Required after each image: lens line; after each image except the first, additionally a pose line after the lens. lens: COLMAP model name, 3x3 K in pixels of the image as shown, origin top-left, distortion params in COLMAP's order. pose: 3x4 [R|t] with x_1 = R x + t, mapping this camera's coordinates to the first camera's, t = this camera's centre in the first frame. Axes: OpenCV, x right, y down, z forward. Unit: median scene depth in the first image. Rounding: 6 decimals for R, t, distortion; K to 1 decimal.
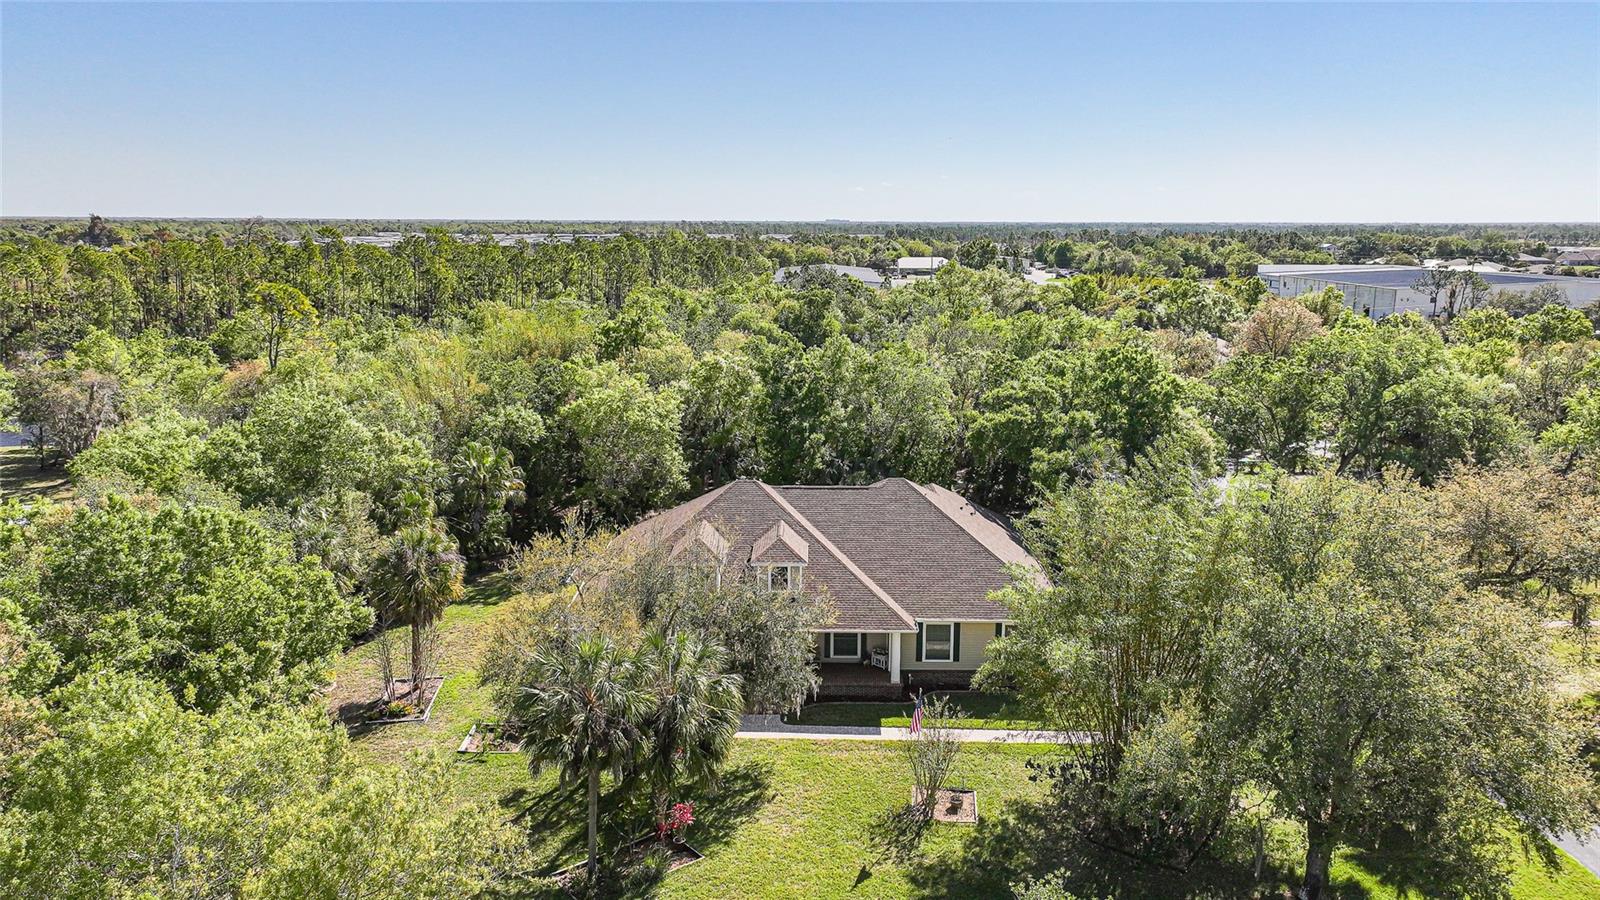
lens RADIAL K [[1124.6, 0, 800.0], [0, 1124.6, 450.0], [0, 0, 1]] dist [0.000259, 0.001936]
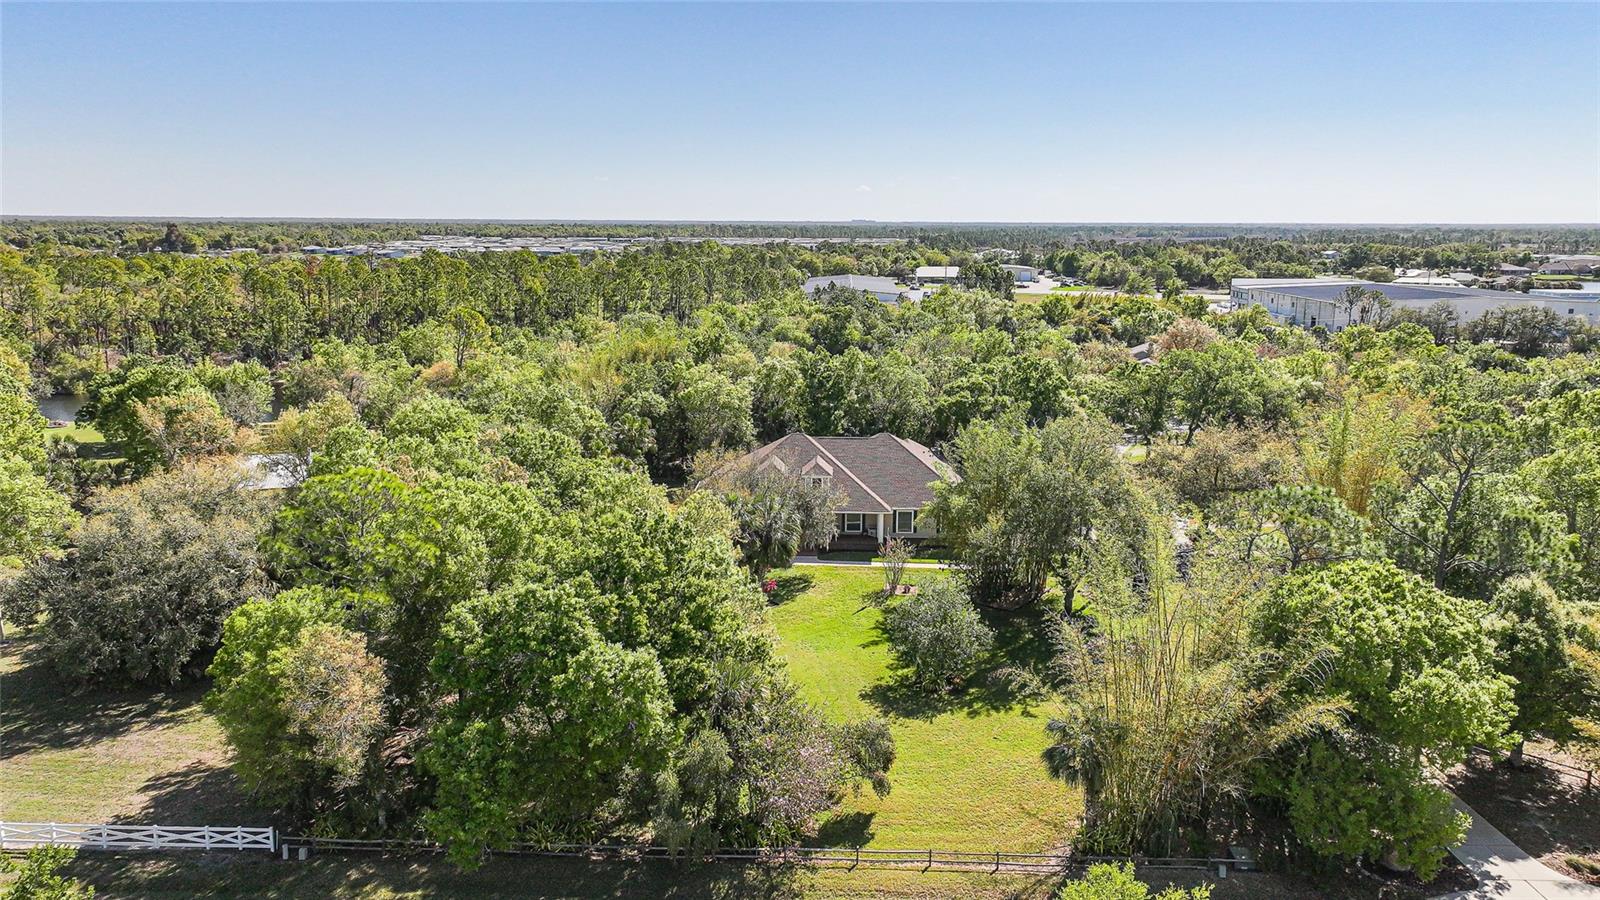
lens RADIAL K [[1141.8, 0, 800.0], [0, 1141.8, 450.0], [0, 0, 1]] dist [-0.001952, 0.025679]
pose [[0.999745, 0.006073, -0.021729, -0.004264], [-0.006088, 0.999981, -0.000632, 0.043943], [0.021725, 0.000764, 0.999764, -0.622109]]
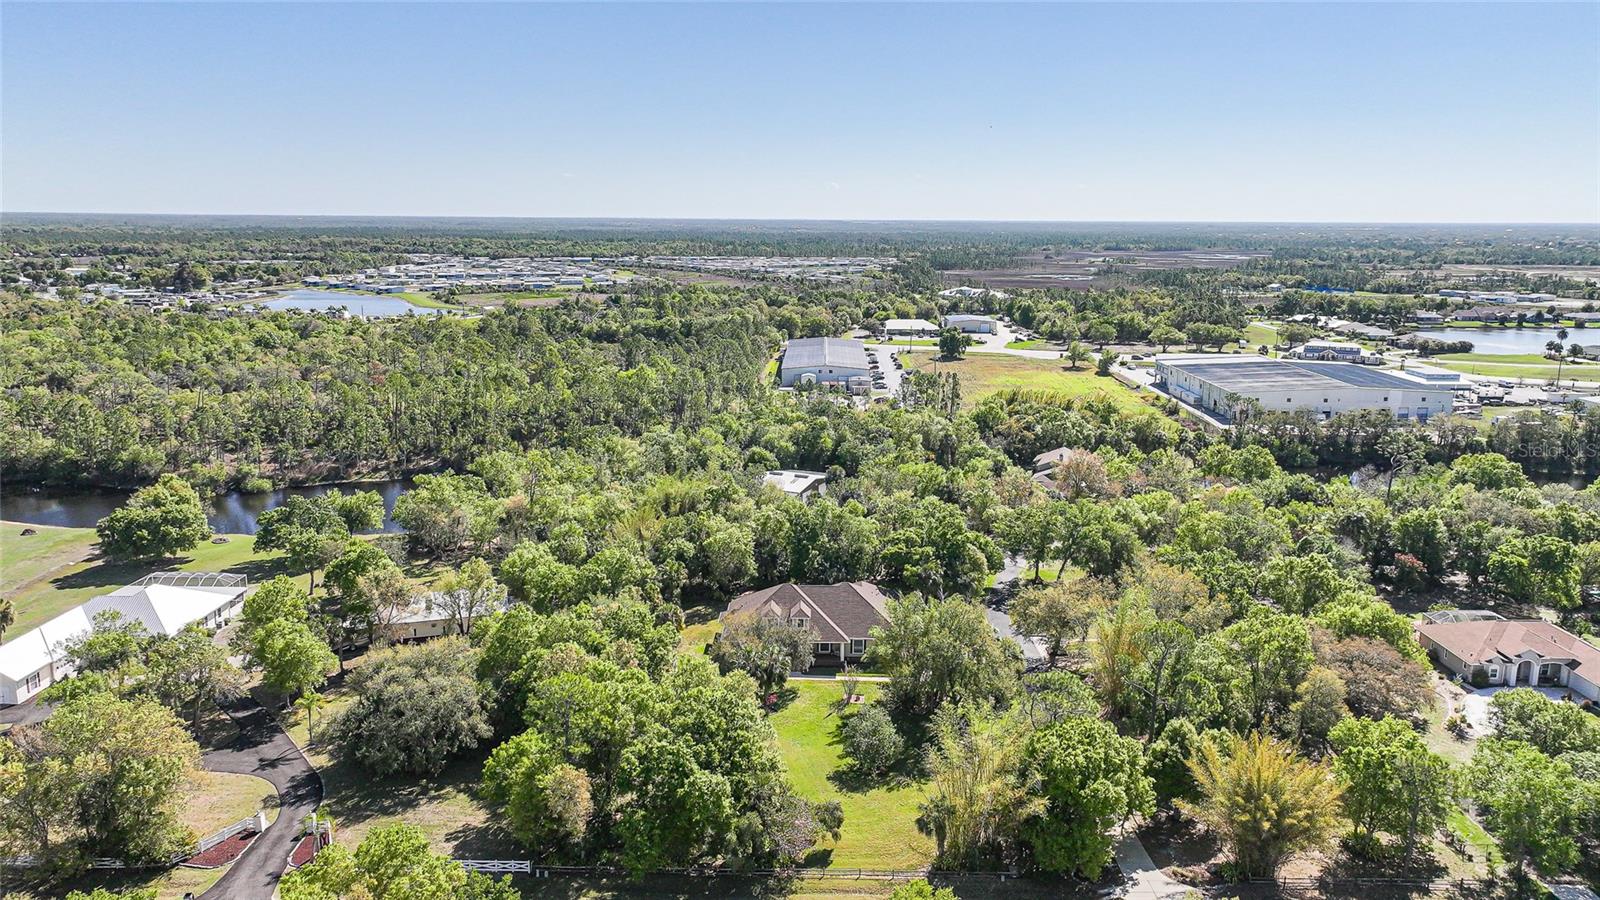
lens RADIAL K [[1160.3, 0, 800.0], [0, 1160.3, 450.0], [0, 0, 1]] dist [0.014981, -0.001494]
pose [[0.999991, 0.003941, -0.001797, -0.011802], [-0.003923, 0.999944, 0.009843, -0.251902], [0.001835, -0.009836, 0.999950, -1.372614]]
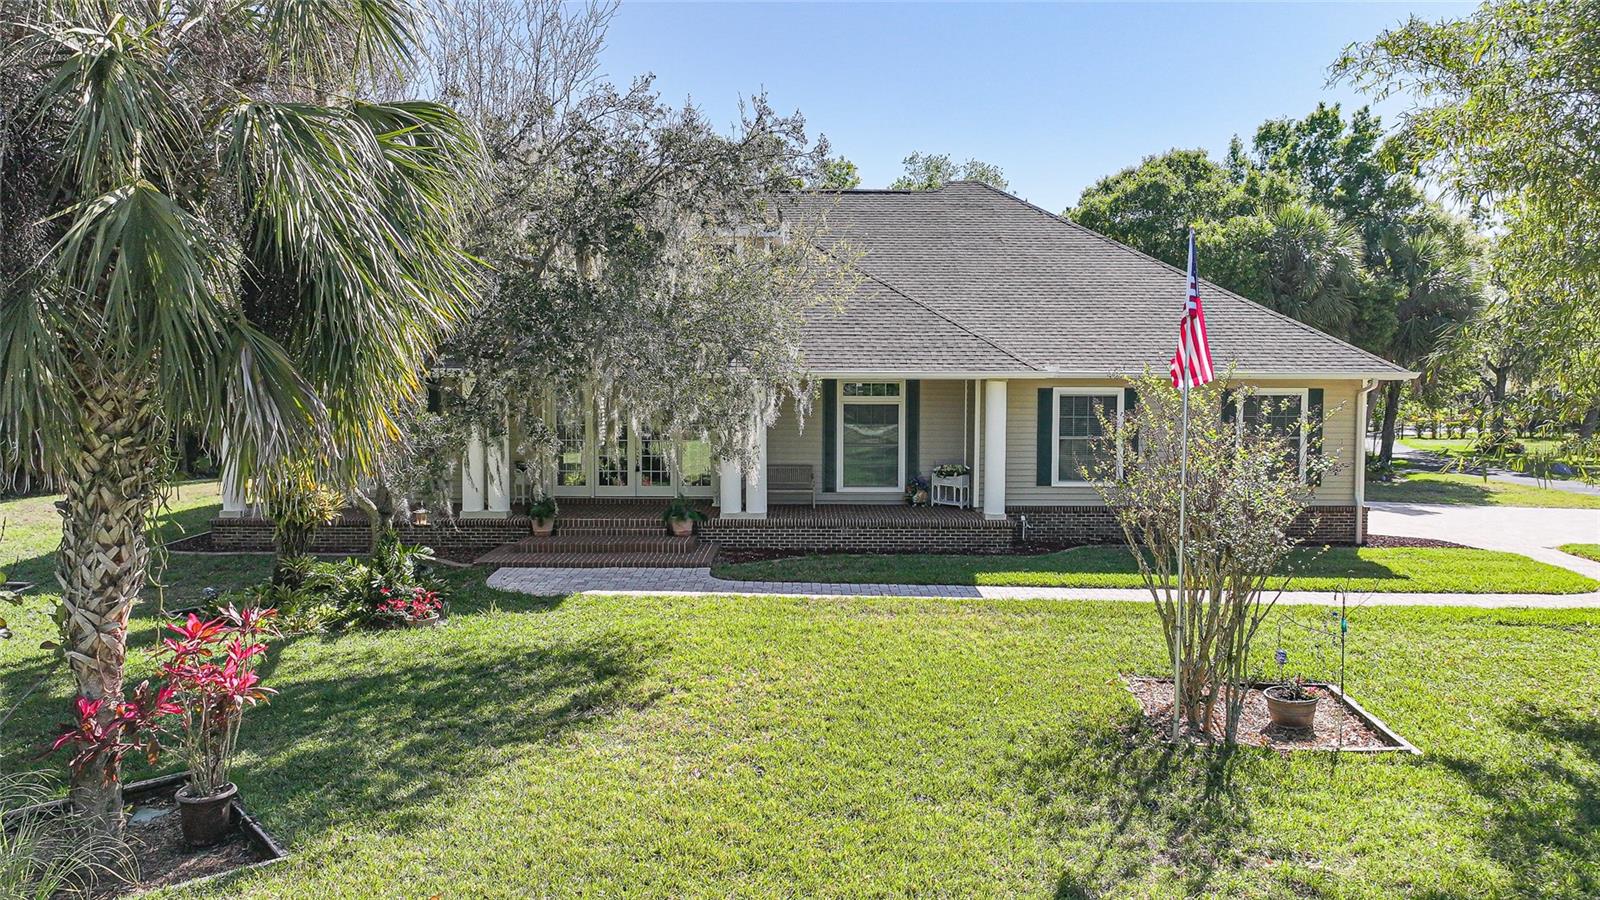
lens RADIAL K [[1124.6, 0, 800.0], [0, 1124.6, 450.0], [0, 0, 1]] dist [0.000259, 0.001936]
pose [[0.999938, 0.001235, 0.011040, 0.006194], [0.000302, 0.990410, -0.138160, 0.176392], [-0.011105, 0.138155, 0.990348, 0.434554]]
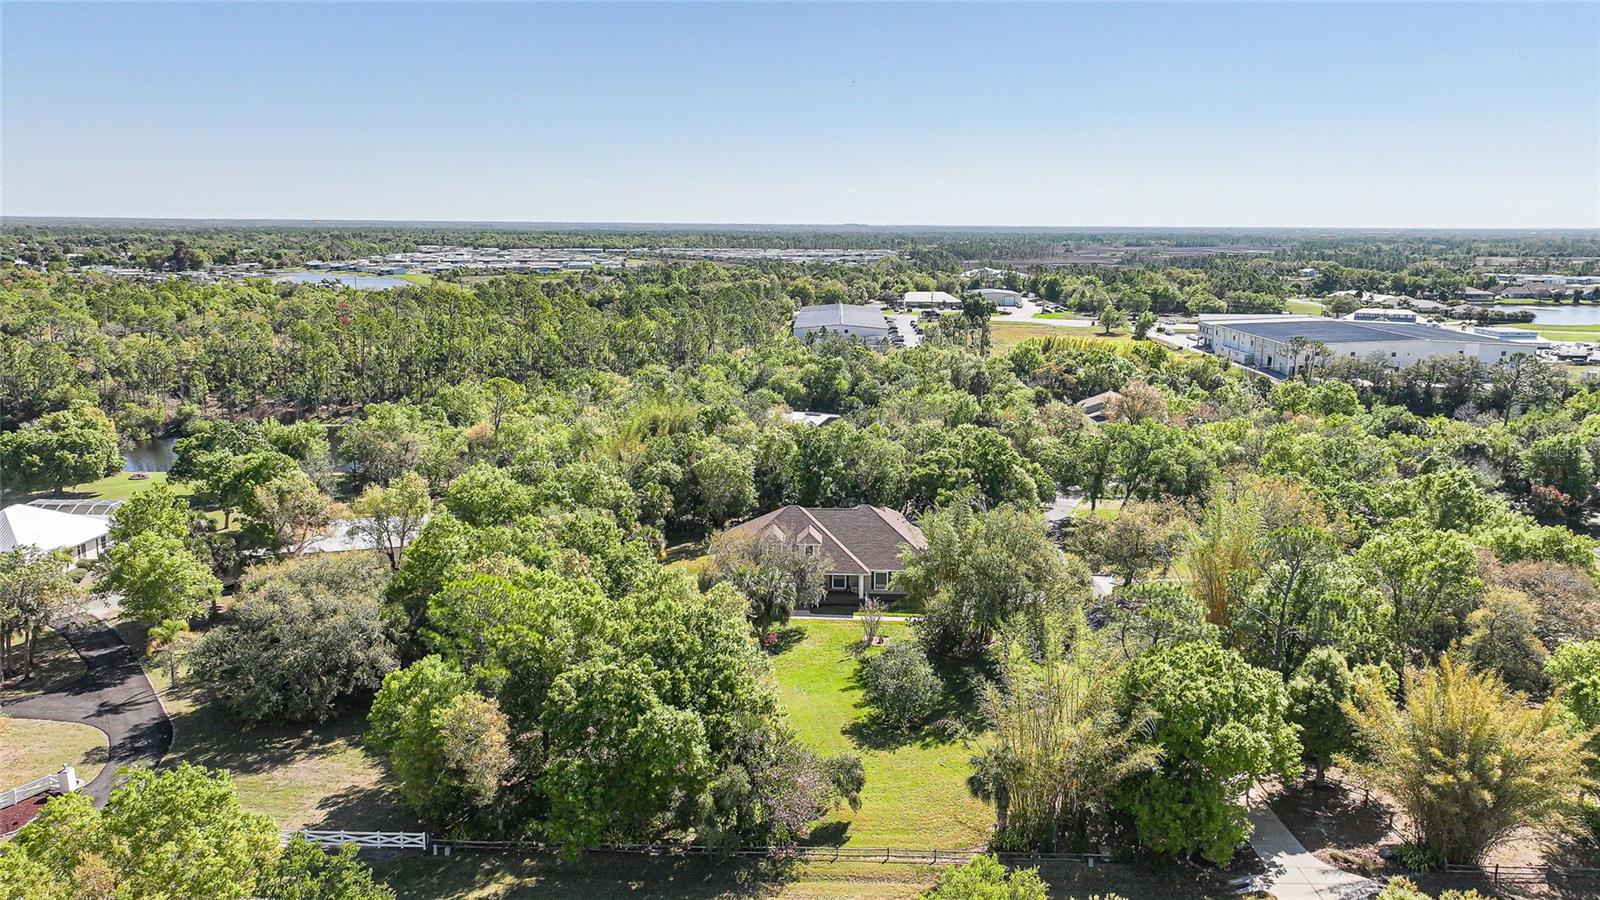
lens RADIAL K [[1149.3, 0, 800.0], [0, 1149.3, 450.0], [0, 0, 1]] dist [0.007095, 0.012965]
pose [[0.999862, 0.007363, -0.014875, -0.002921], [-0.007360, 0.999973, 0.000278, -0.063302], [0.014876, -0.000168, 0.999889, -0.938206]]
